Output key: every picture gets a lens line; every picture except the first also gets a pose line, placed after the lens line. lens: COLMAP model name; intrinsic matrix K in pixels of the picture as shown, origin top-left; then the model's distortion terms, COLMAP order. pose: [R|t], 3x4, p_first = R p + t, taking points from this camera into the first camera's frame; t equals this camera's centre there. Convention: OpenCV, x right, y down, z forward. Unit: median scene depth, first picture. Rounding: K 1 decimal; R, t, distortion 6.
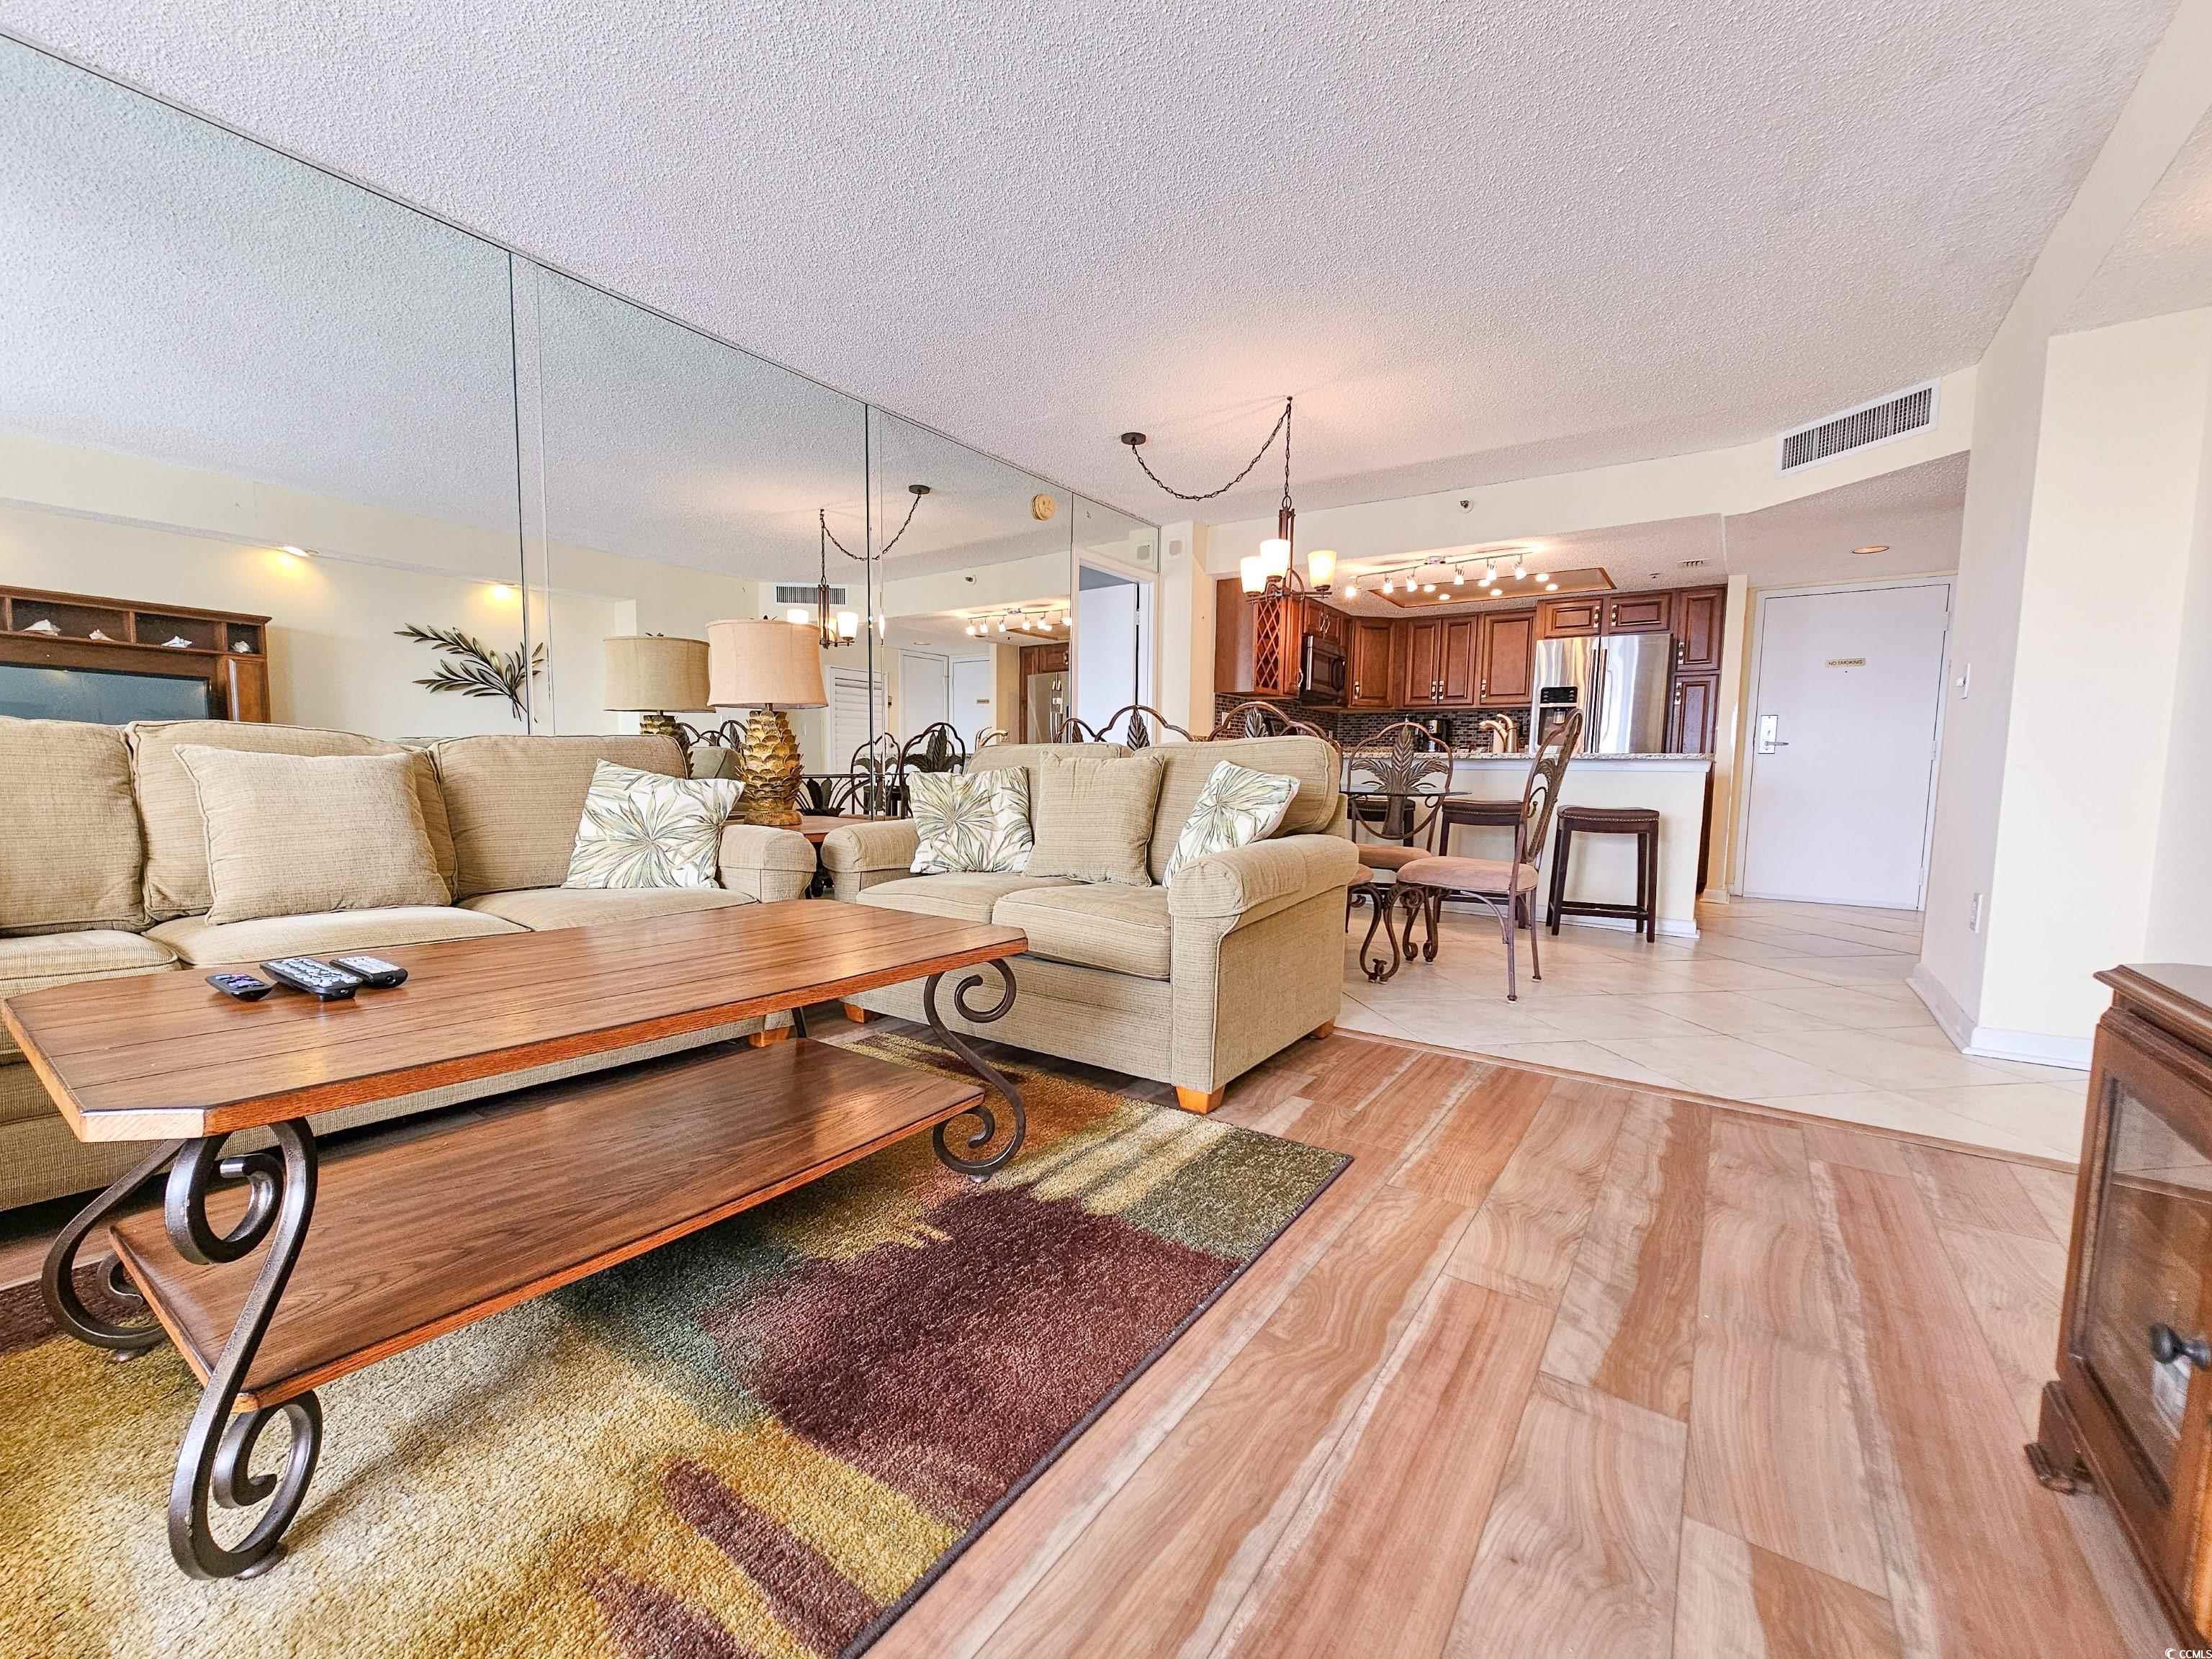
lens RADIAL K [[894.0, 0, 1098.0], [0, 894.0, 841.5], [0, 0, 1]] dist [-0.012118, 0.000509]
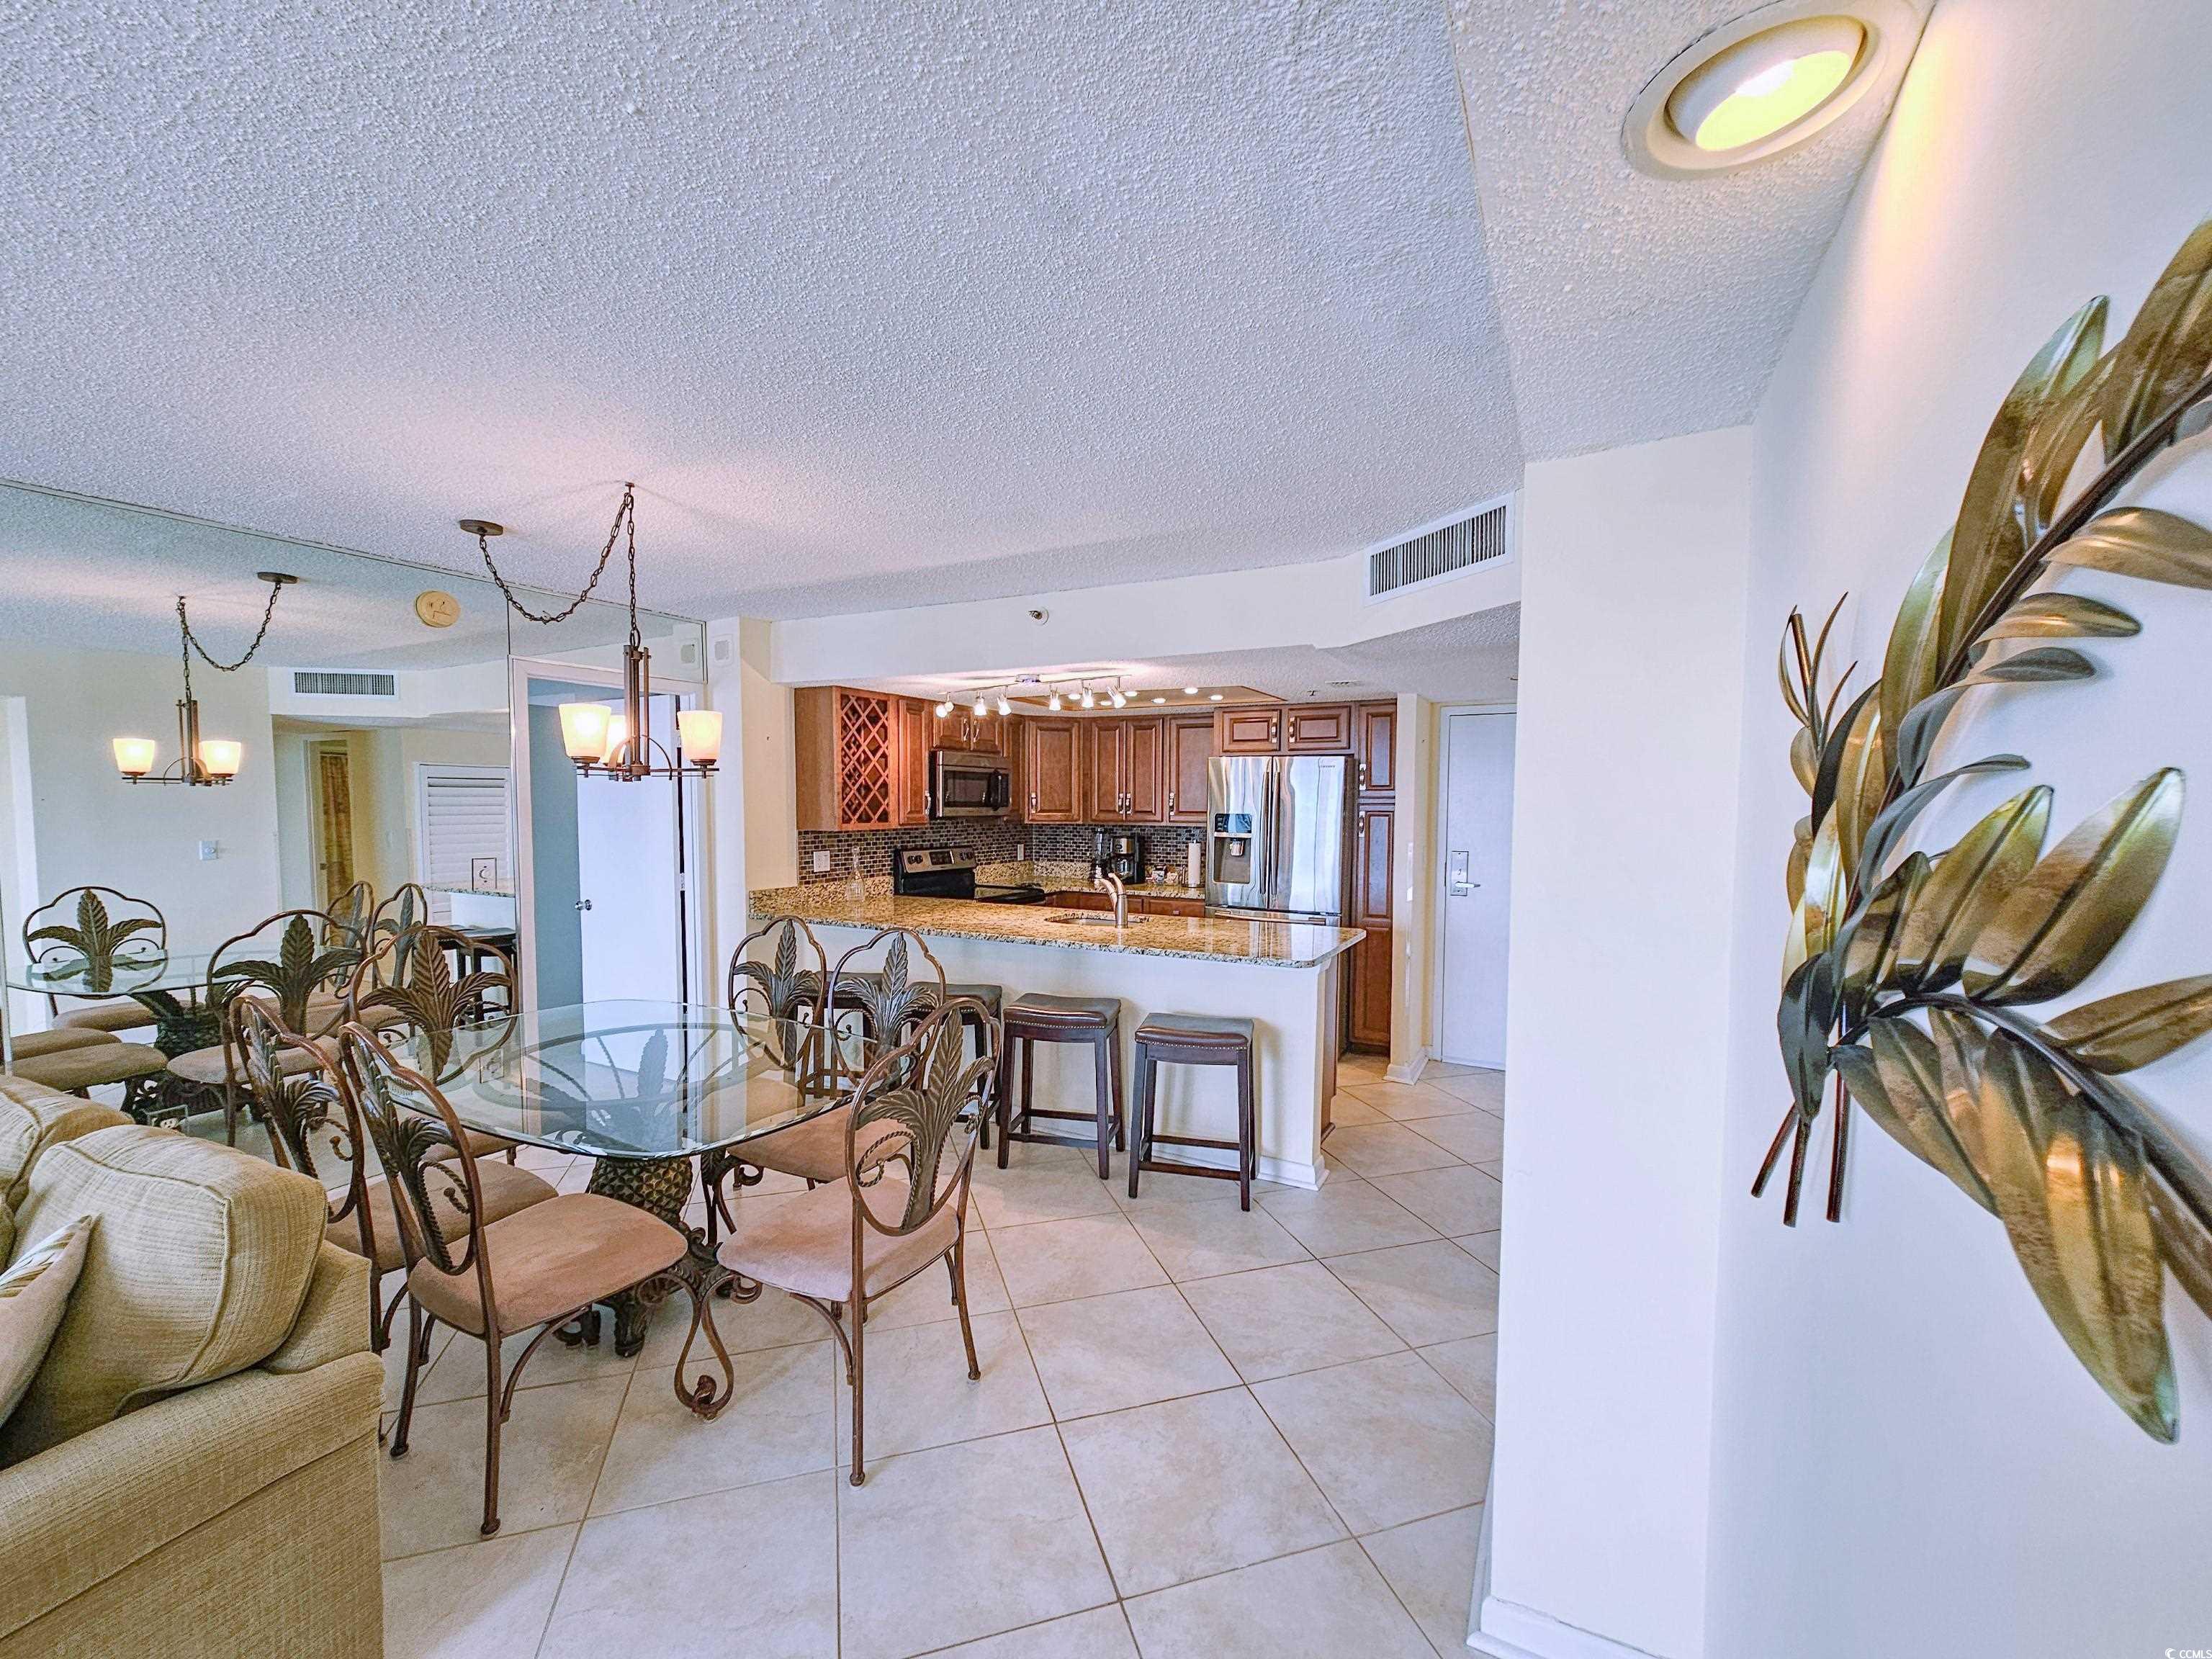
lens RADIAL K [[894.0, 0, 1116.9], [0, 894.0, 835.4], [0, 0, 1]] dist [-0.012118, 0.000509]
pose [[0.989801, -0.015257, 0.141637, 0.300814], [0.020916, 0.999038, -0.038554, -0.127329], [-0.140912, 0.041123, 0.989168, 0.189336]]
